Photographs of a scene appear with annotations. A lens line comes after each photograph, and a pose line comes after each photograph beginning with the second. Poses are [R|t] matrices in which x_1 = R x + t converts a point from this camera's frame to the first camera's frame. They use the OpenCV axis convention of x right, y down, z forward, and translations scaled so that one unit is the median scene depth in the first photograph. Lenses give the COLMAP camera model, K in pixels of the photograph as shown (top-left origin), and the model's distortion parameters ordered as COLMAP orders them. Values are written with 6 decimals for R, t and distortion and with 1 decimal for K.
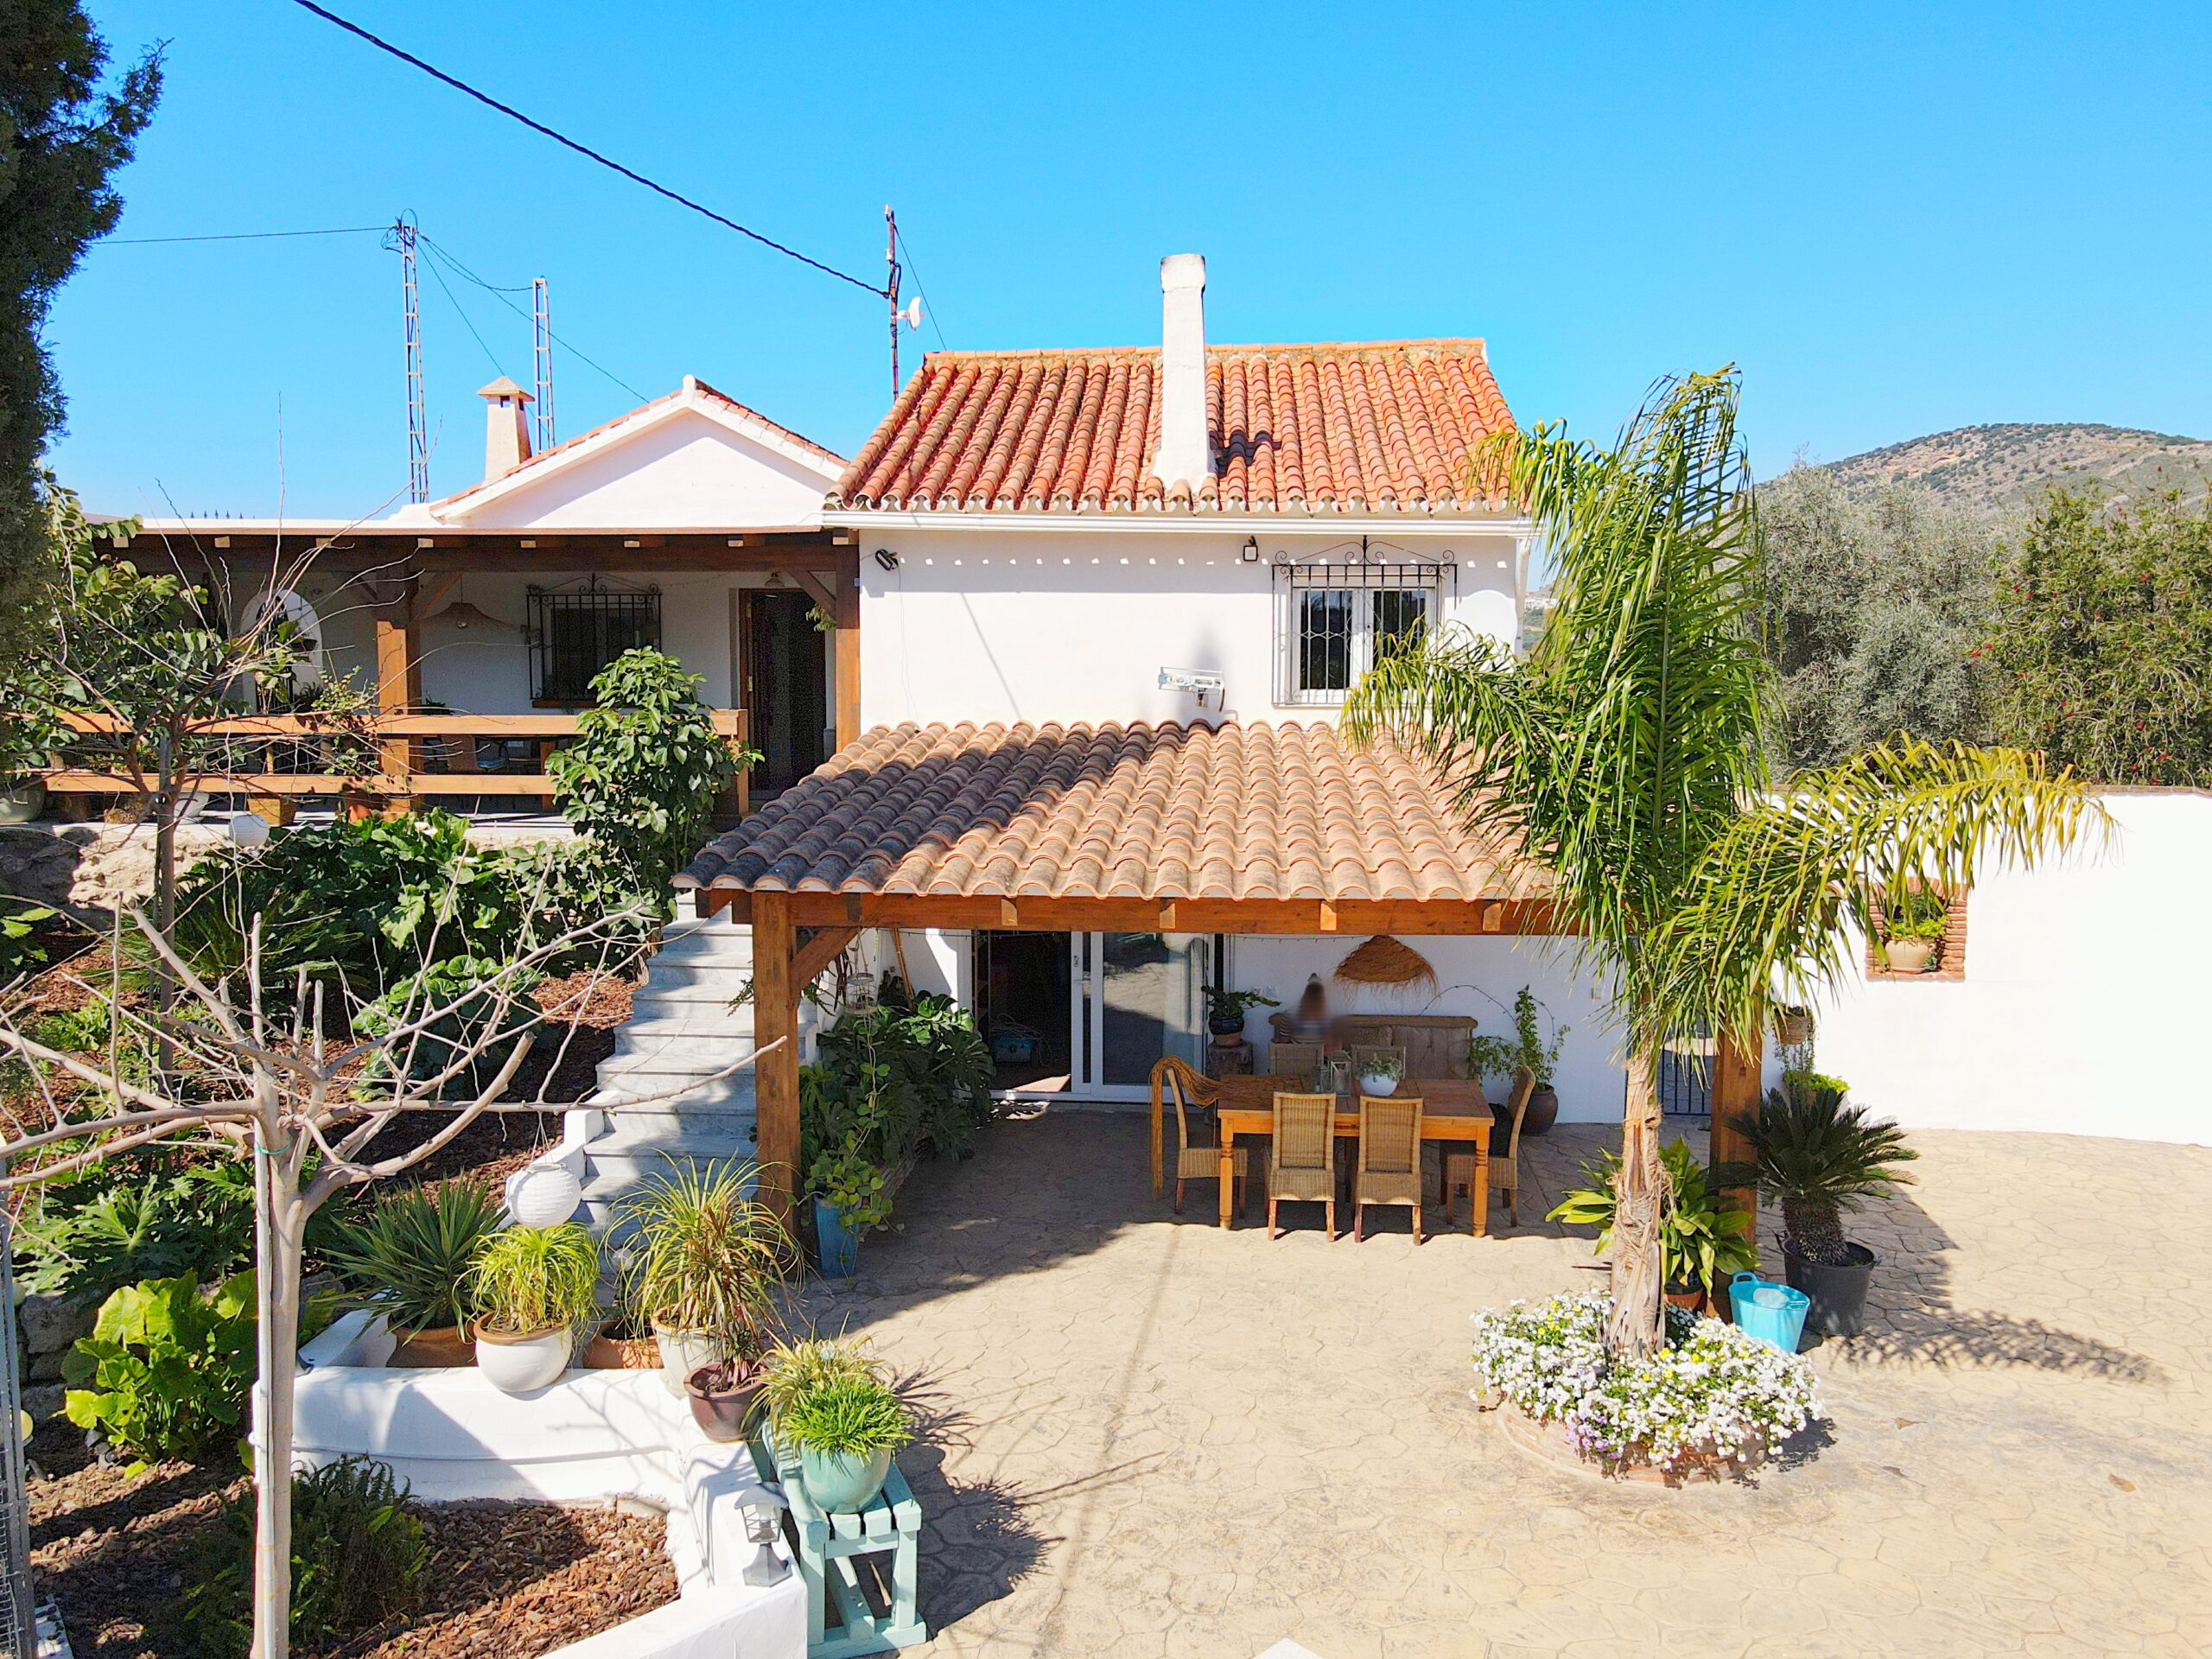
lens RADIAL K [[1627.1, 0, 1102.7], [0, 1627.1, 832.2], [0, 0, 1]] dist [-0.014202, 0.054425]
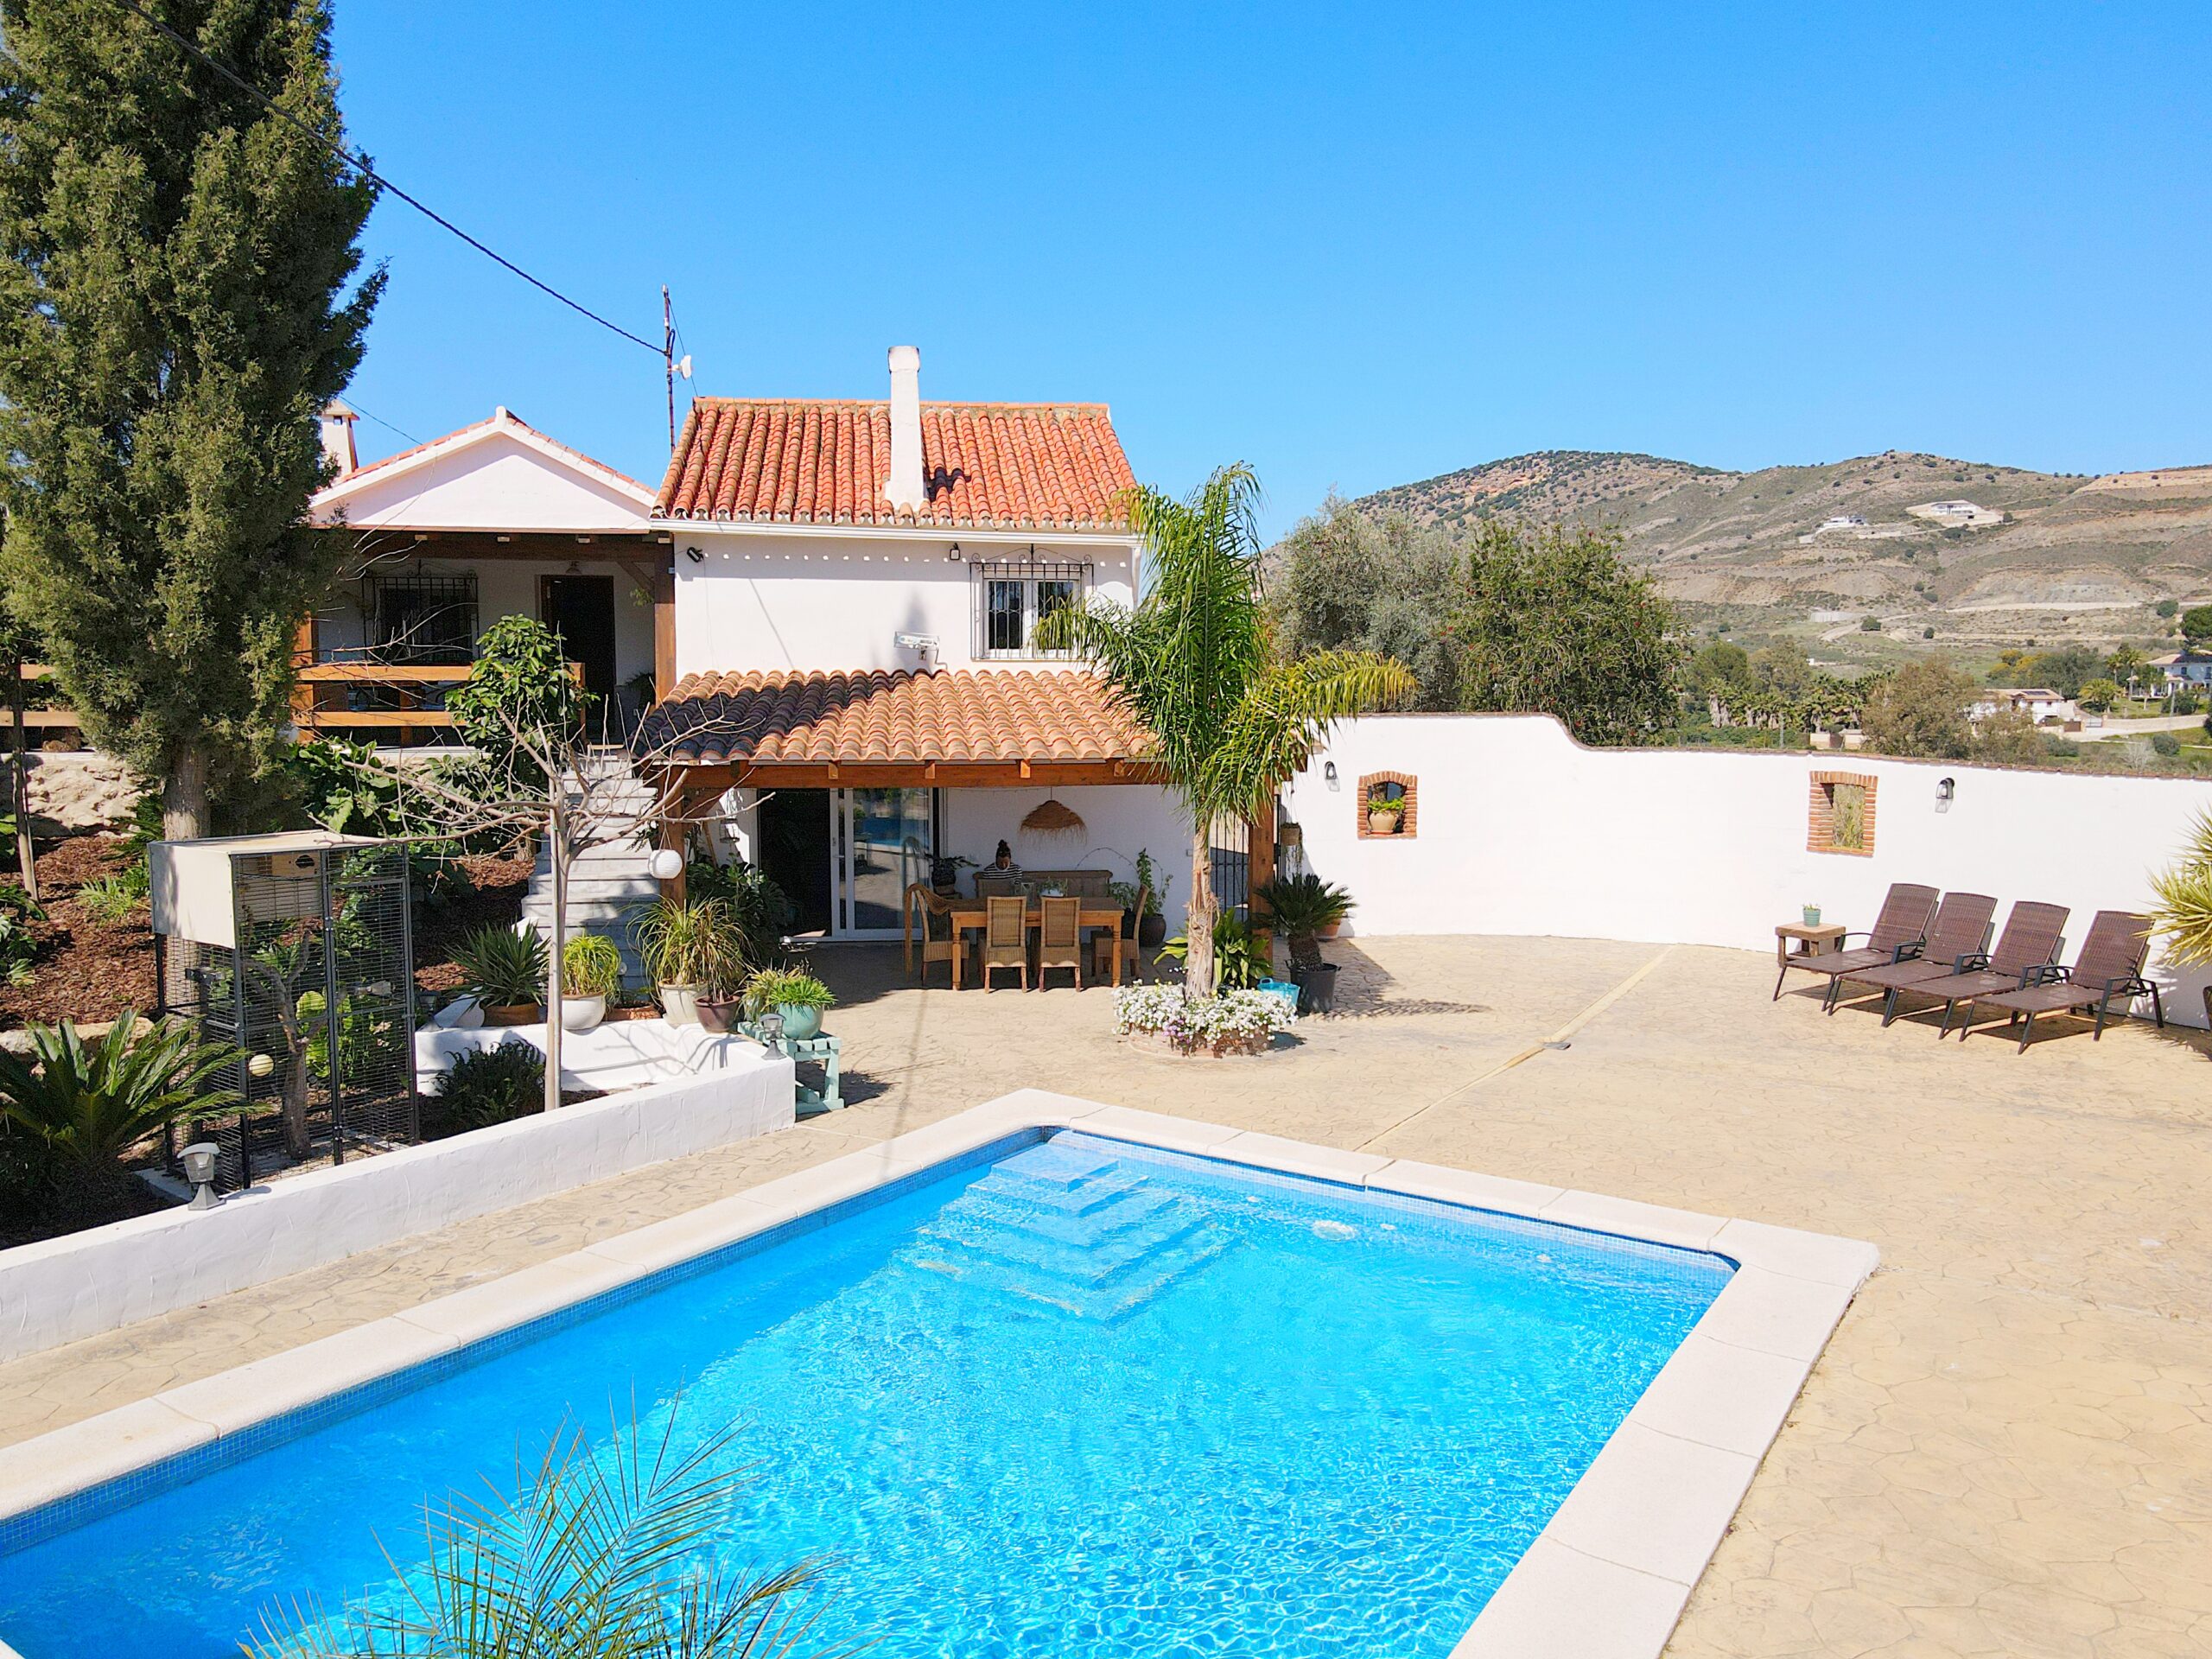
lens RADIAL K [[1627.1, 0, 1102.7], [0, 1627.1, 832.2], [0, 0, 1]] dist [-0.014202, 0.054425]
pose [[0.975329, -0.018957, 0.219940, -0.126045], [0.019211, 0.999815, 0.000984, 0.094067], [-0.219918, 0.003265, 0.975513, -0.539549]]
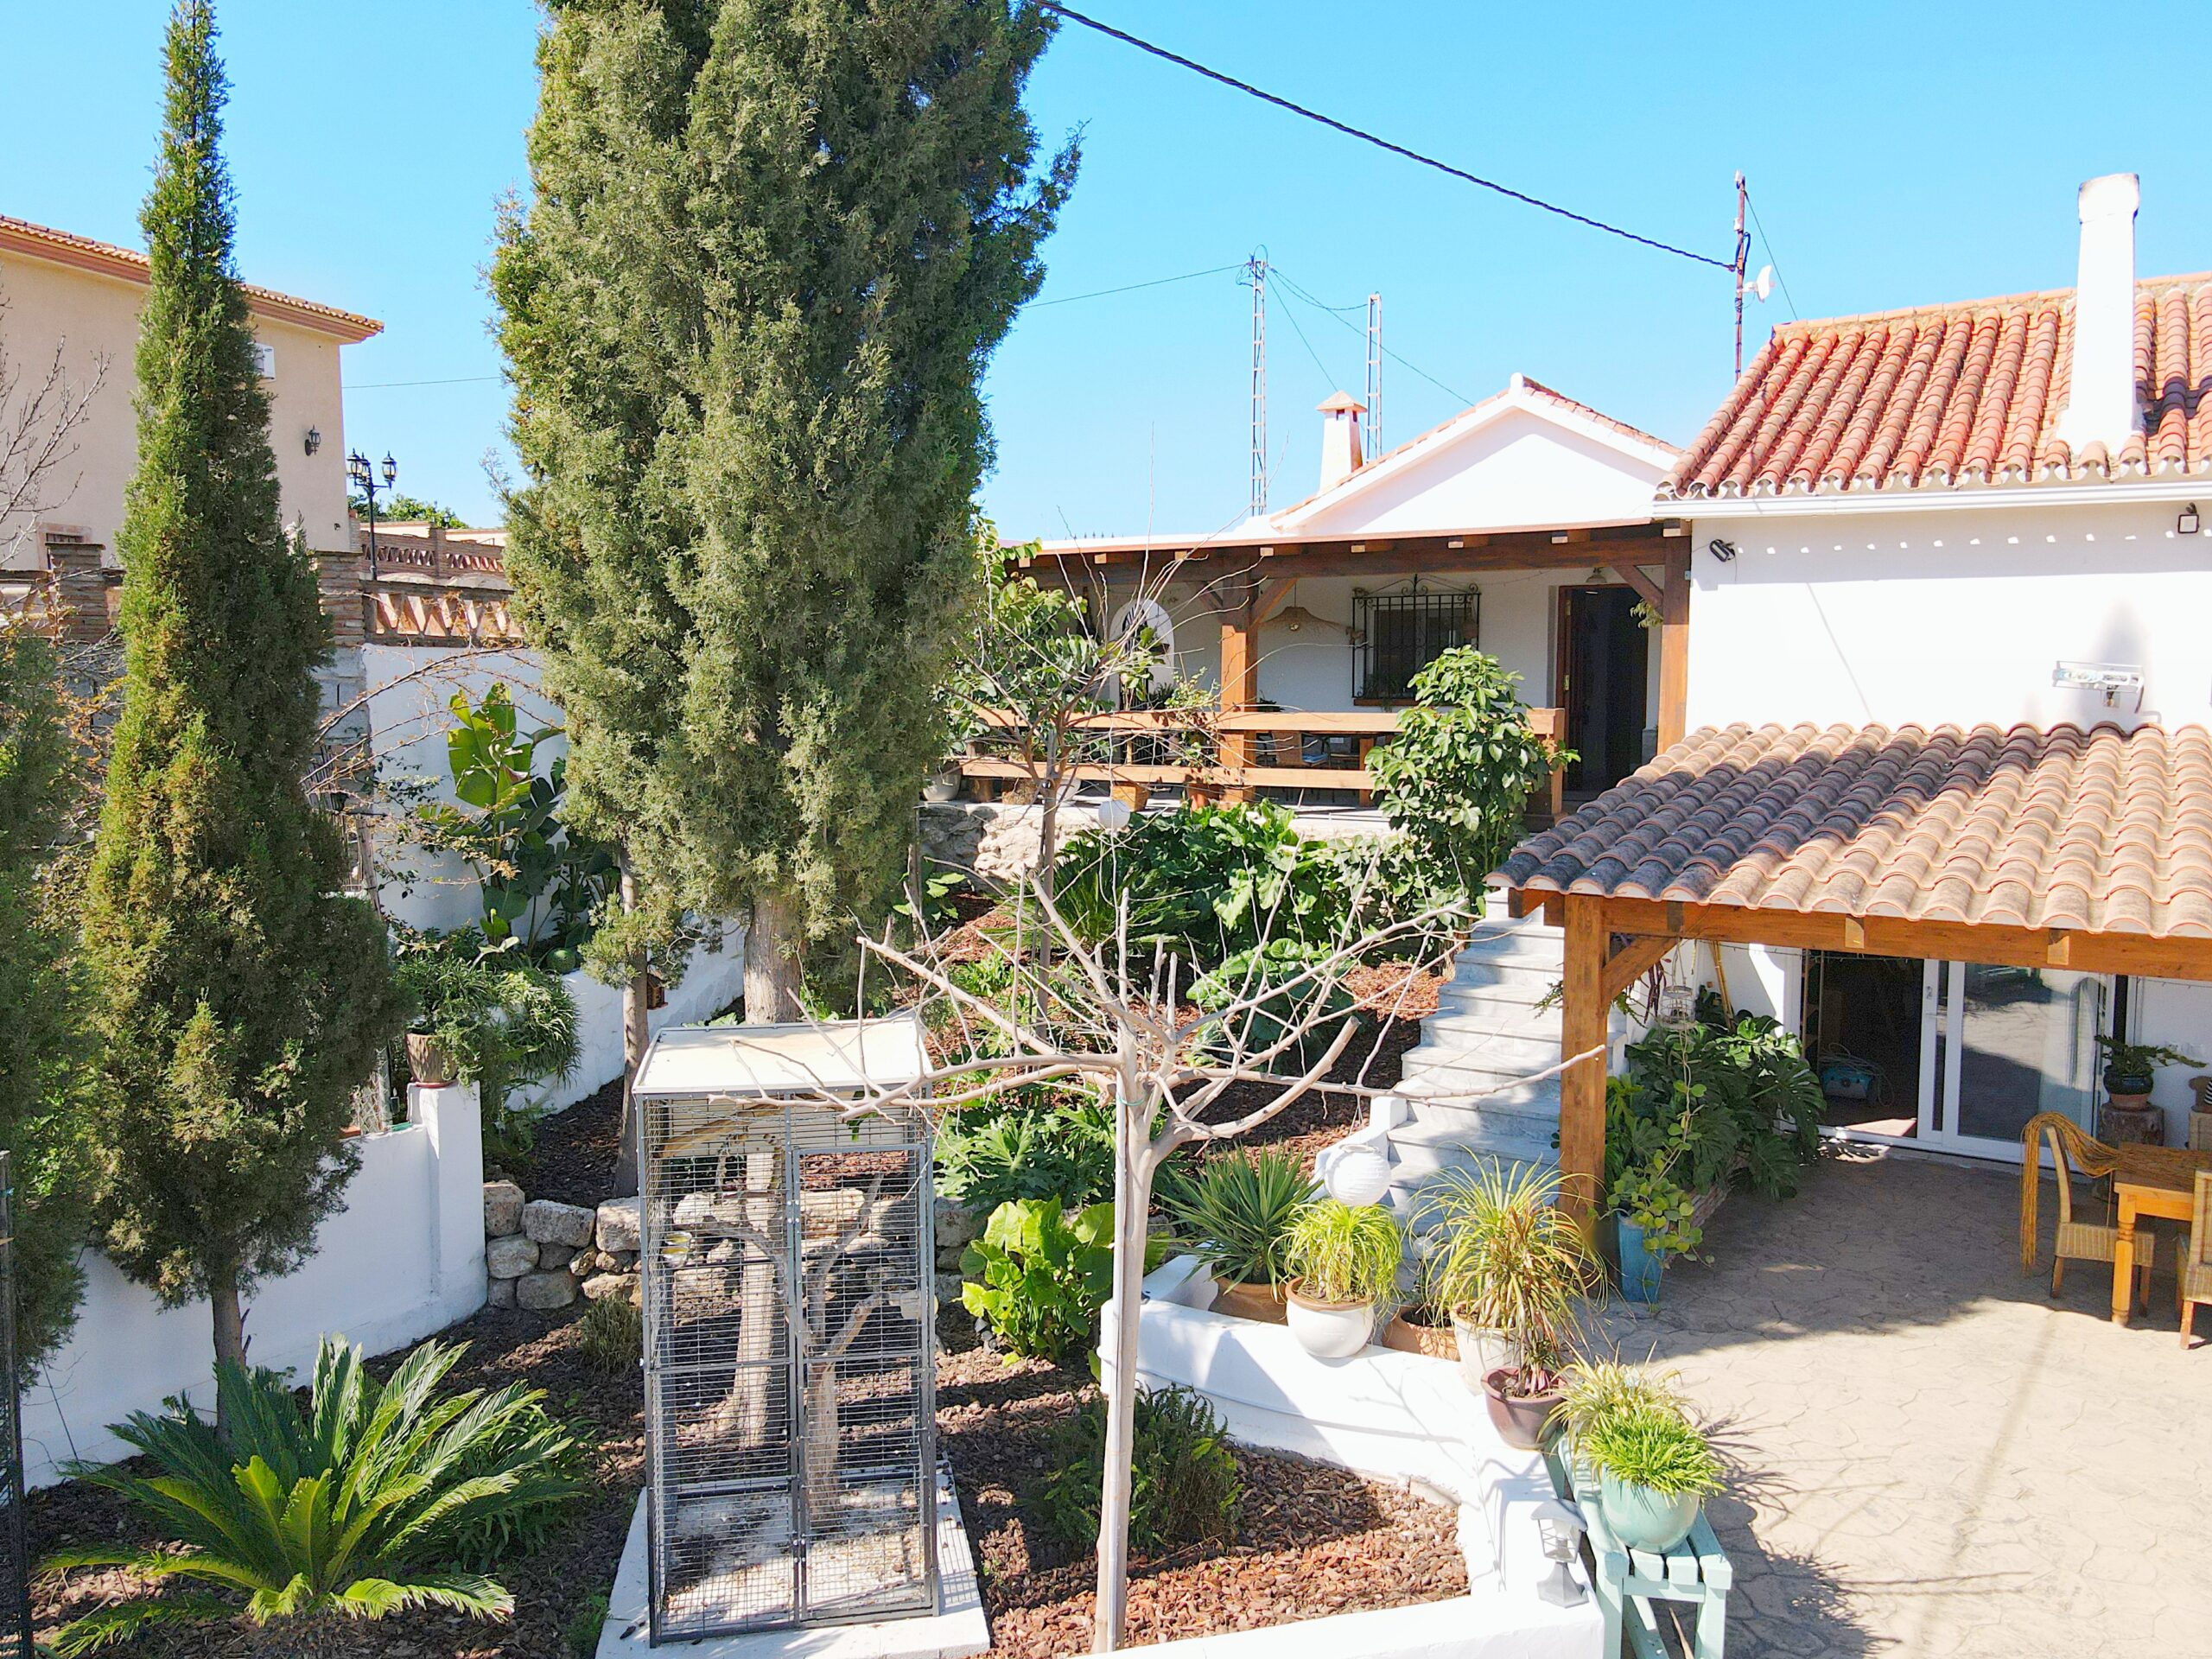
lens RADIAL K [[1627.1, 0, 1102.7], [0, 1627.1, 832.2], [0, 0, 1]] dist [-0.014202, 0.054425]
pose [[0.884513, 0.039859, -0.464810, -0.007351], [-0.039636, 0.999162, 0.010254, 0.000271], [0.464829, 0.009353, 0.885351, 0.001535]]
